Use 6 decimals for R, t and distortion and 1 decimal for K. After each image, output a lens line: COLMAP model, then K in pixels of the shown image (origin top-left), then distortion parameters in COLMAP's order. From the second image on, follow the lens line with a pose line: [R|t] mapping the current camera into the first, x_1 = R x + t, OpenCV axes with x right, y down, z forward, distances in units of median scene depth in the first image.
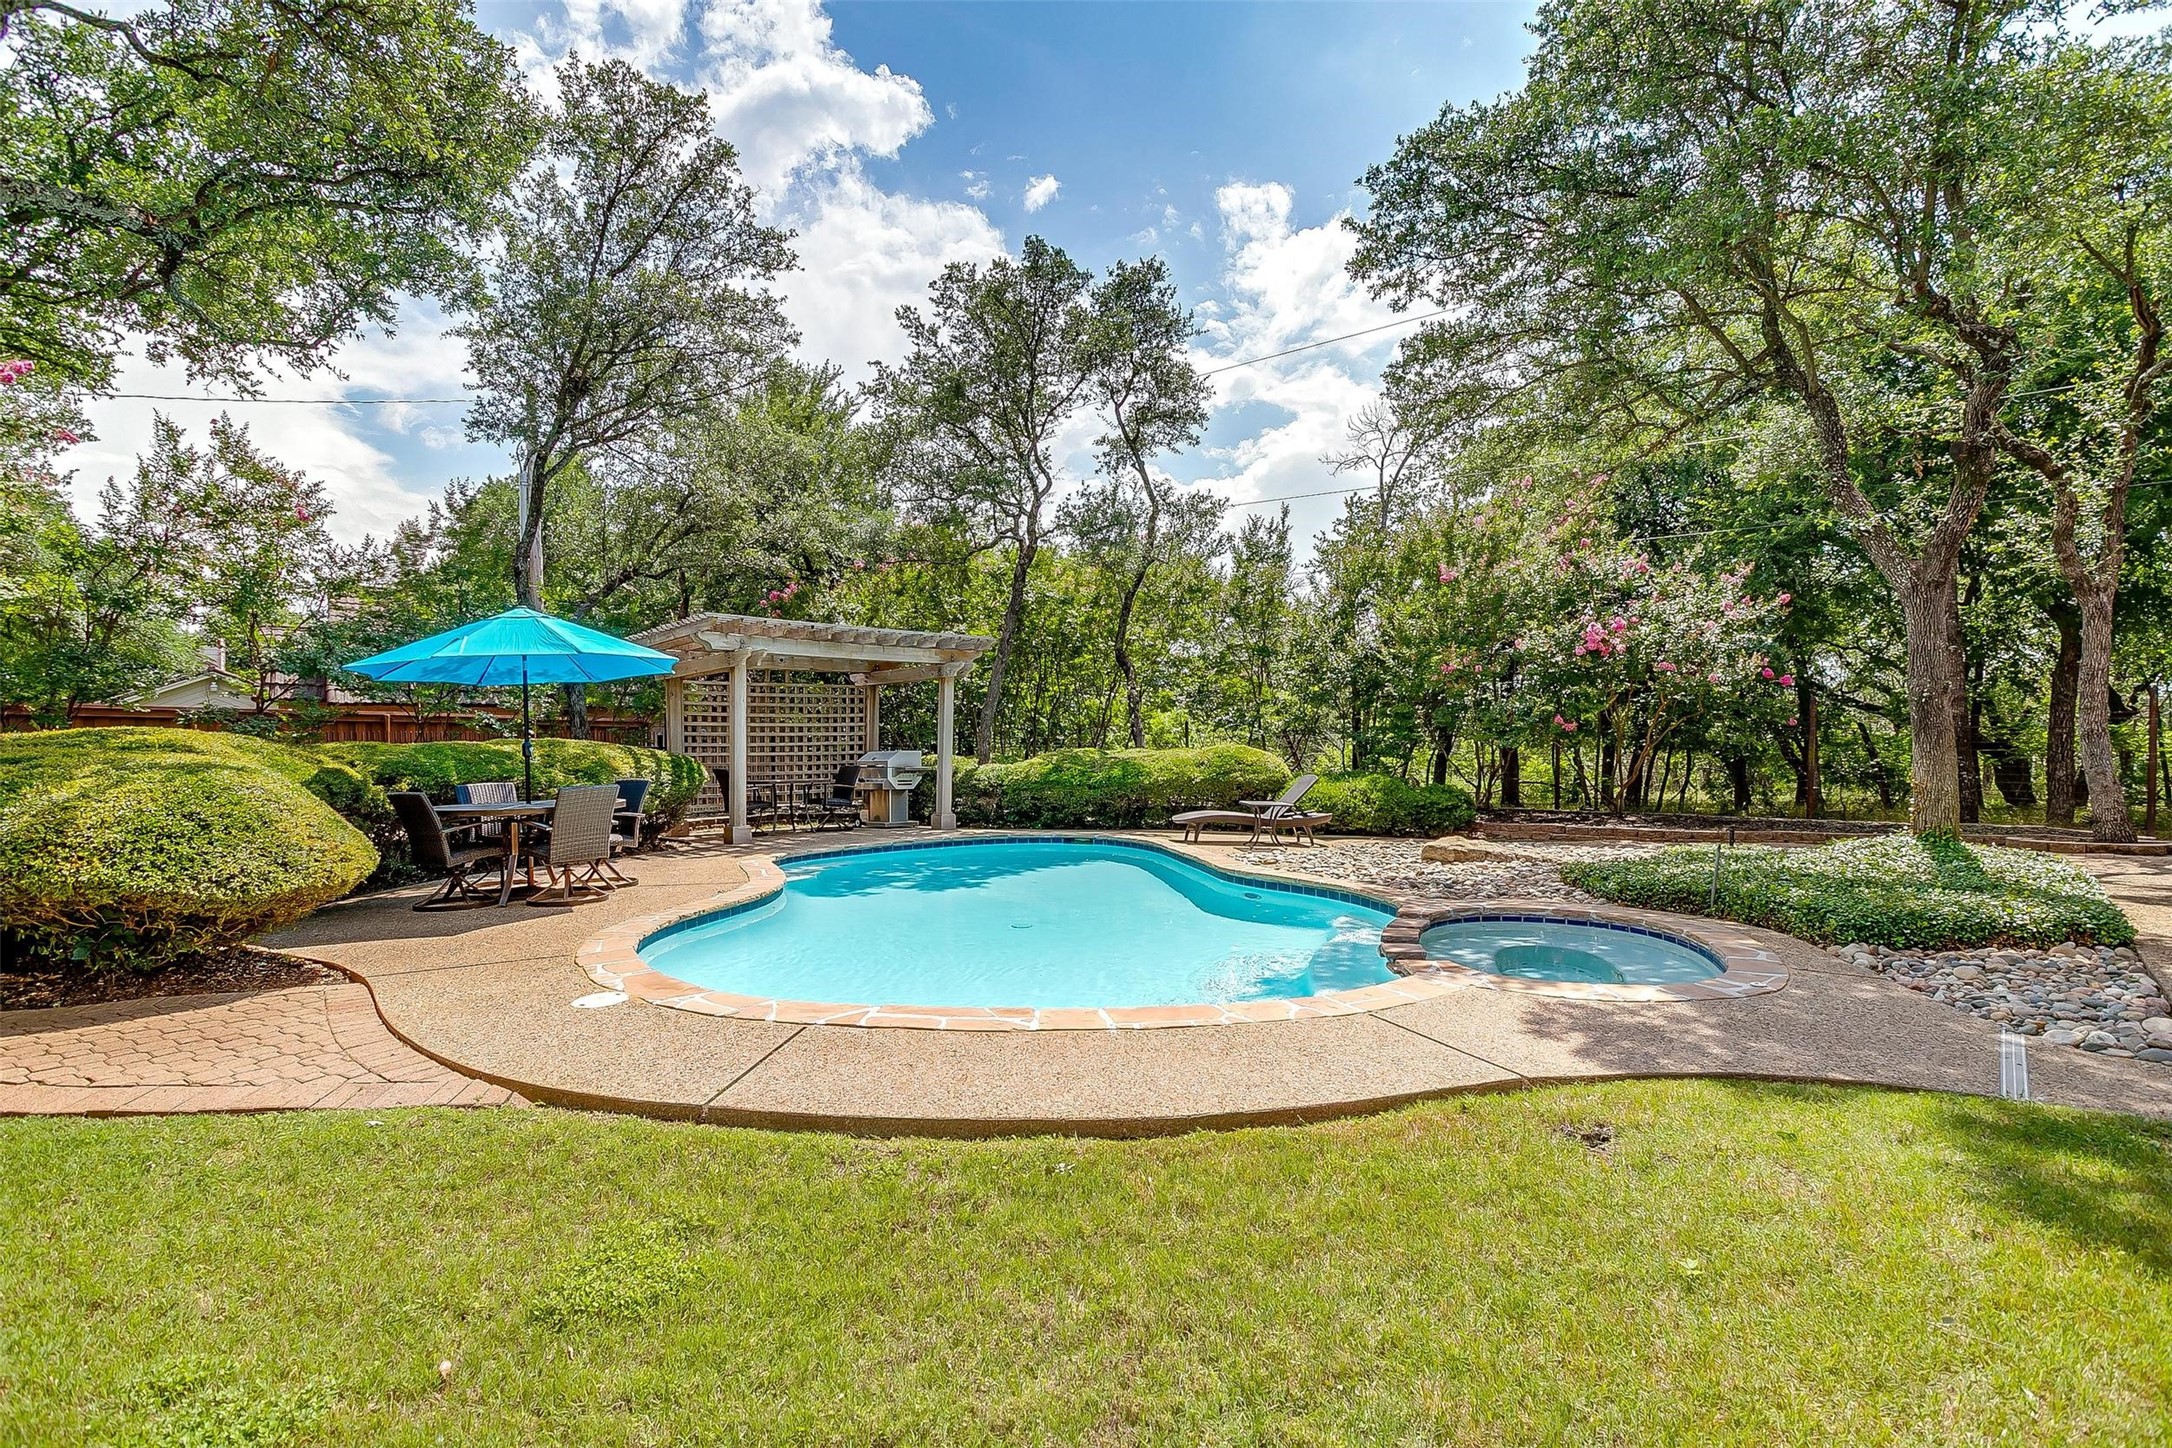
lens RADIAL K [[1056.5, 0, 1071.8], [0, 1056.5, 730.5], [0, 0, 1]] dist [-0.016432, 0.001590]
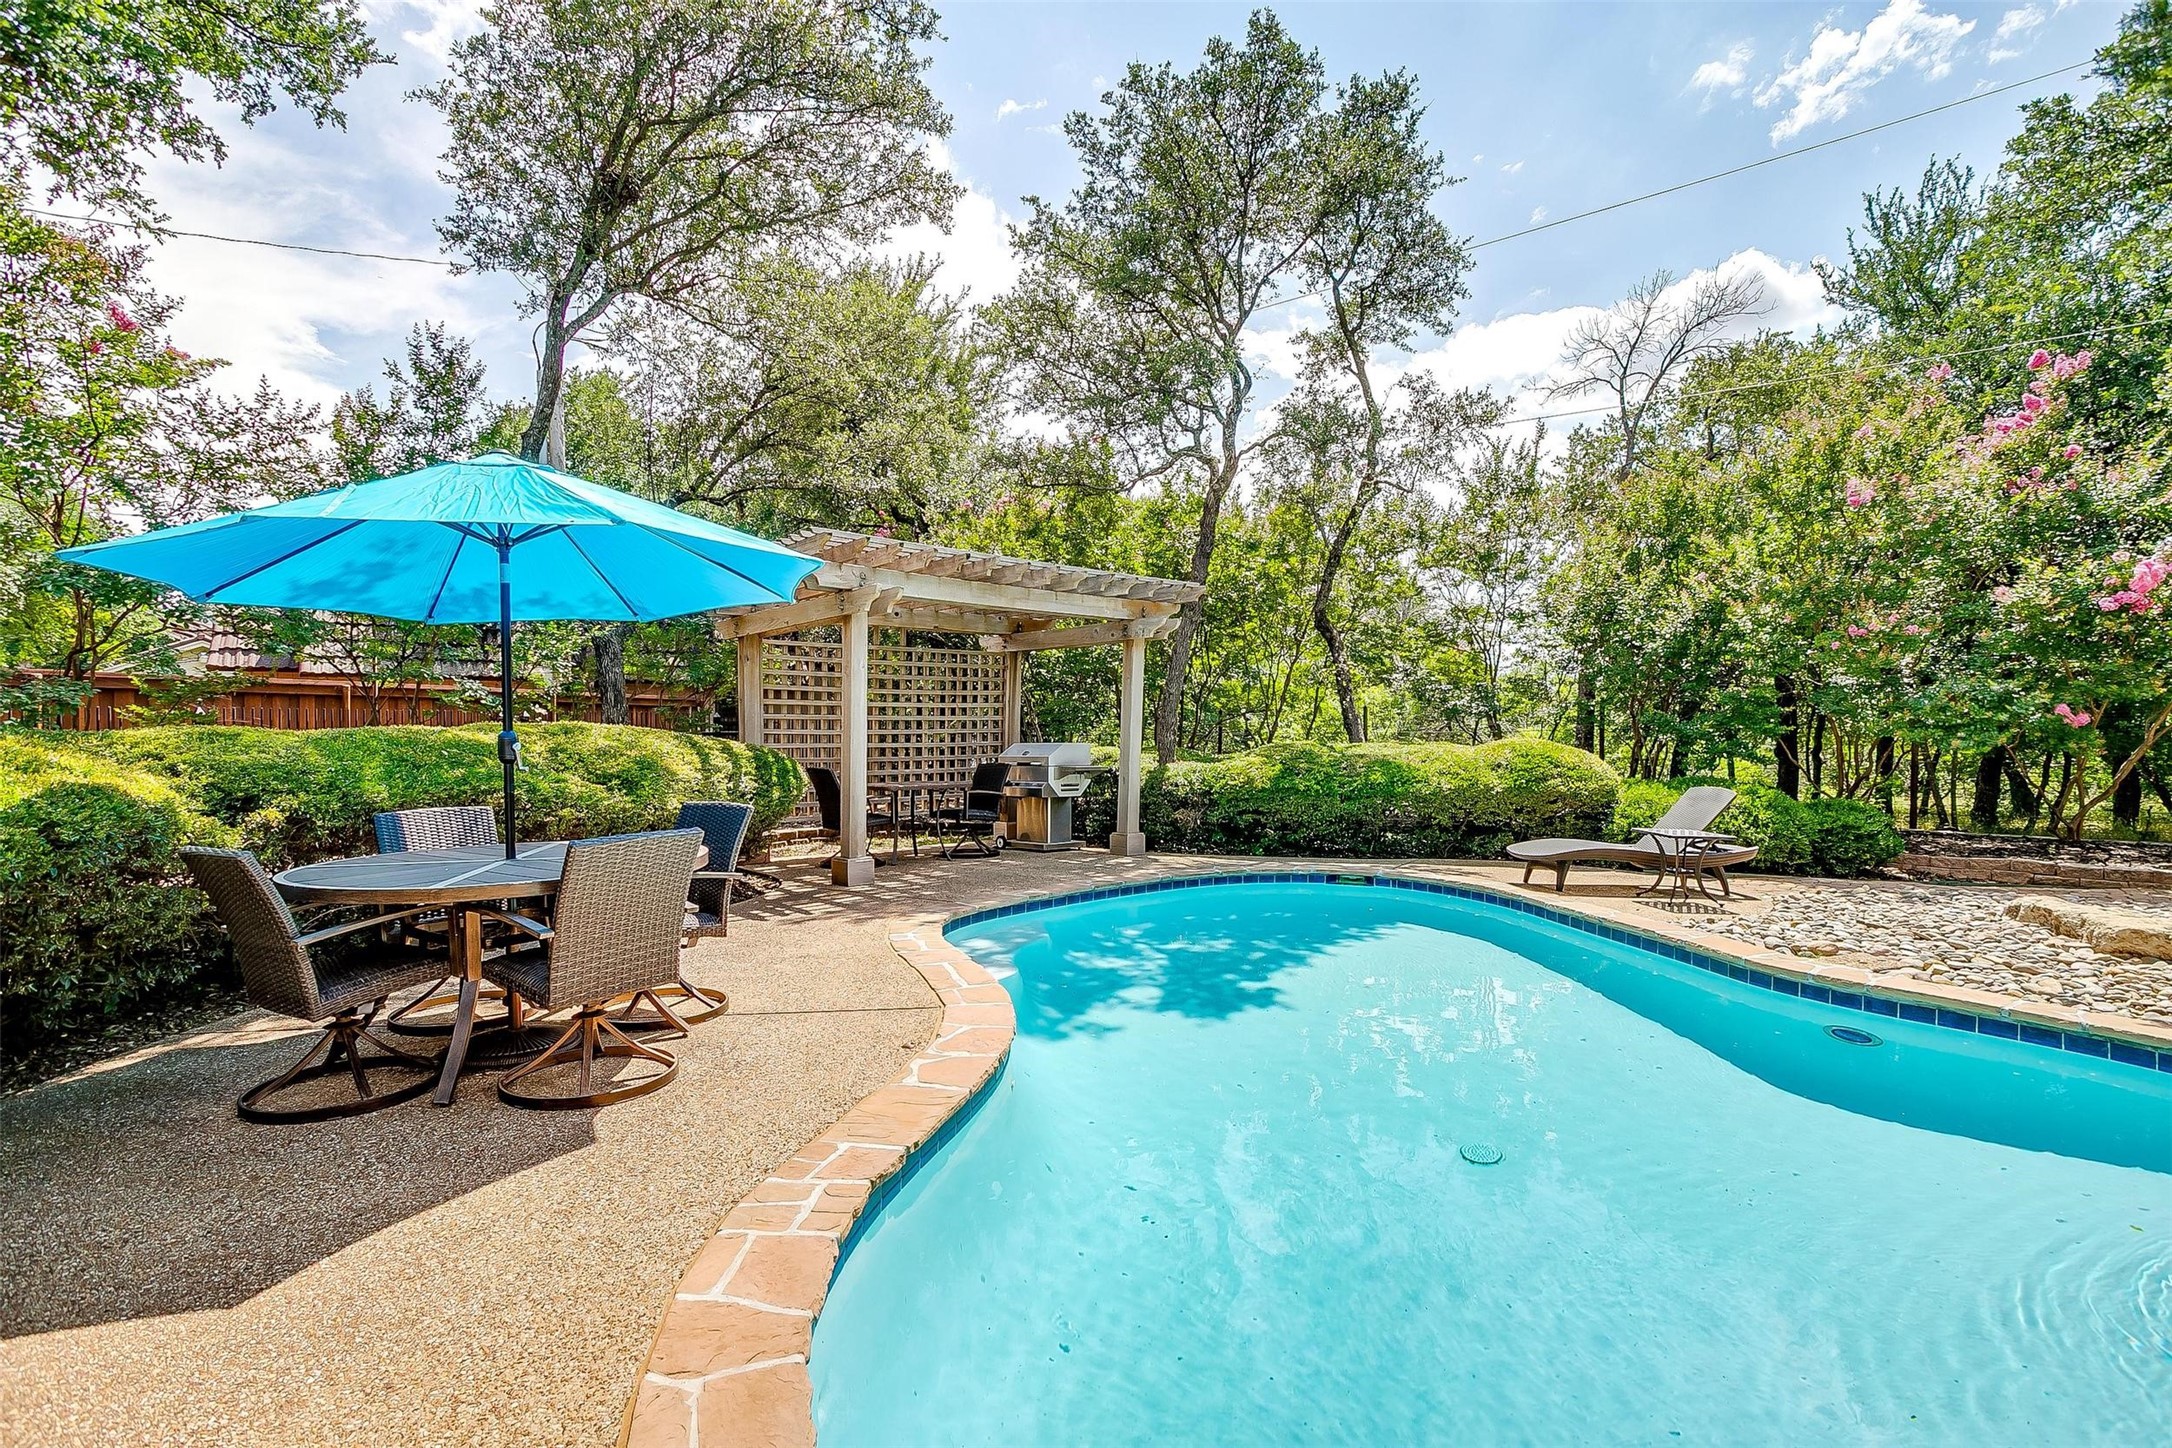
lens RADIAL K [[1056.5, 0, 1099.3], [0, 1056.5, 718.5], [0, 0, 1]] dist [-0.016432, 0.001590]
pose [[0.999960, 0.008537, -0.002670, -0.138089], [-0.008531, 0.999961, 0.002105, 0.001006], [0.002688, -0.002082, 0.999994, 0.292034]]
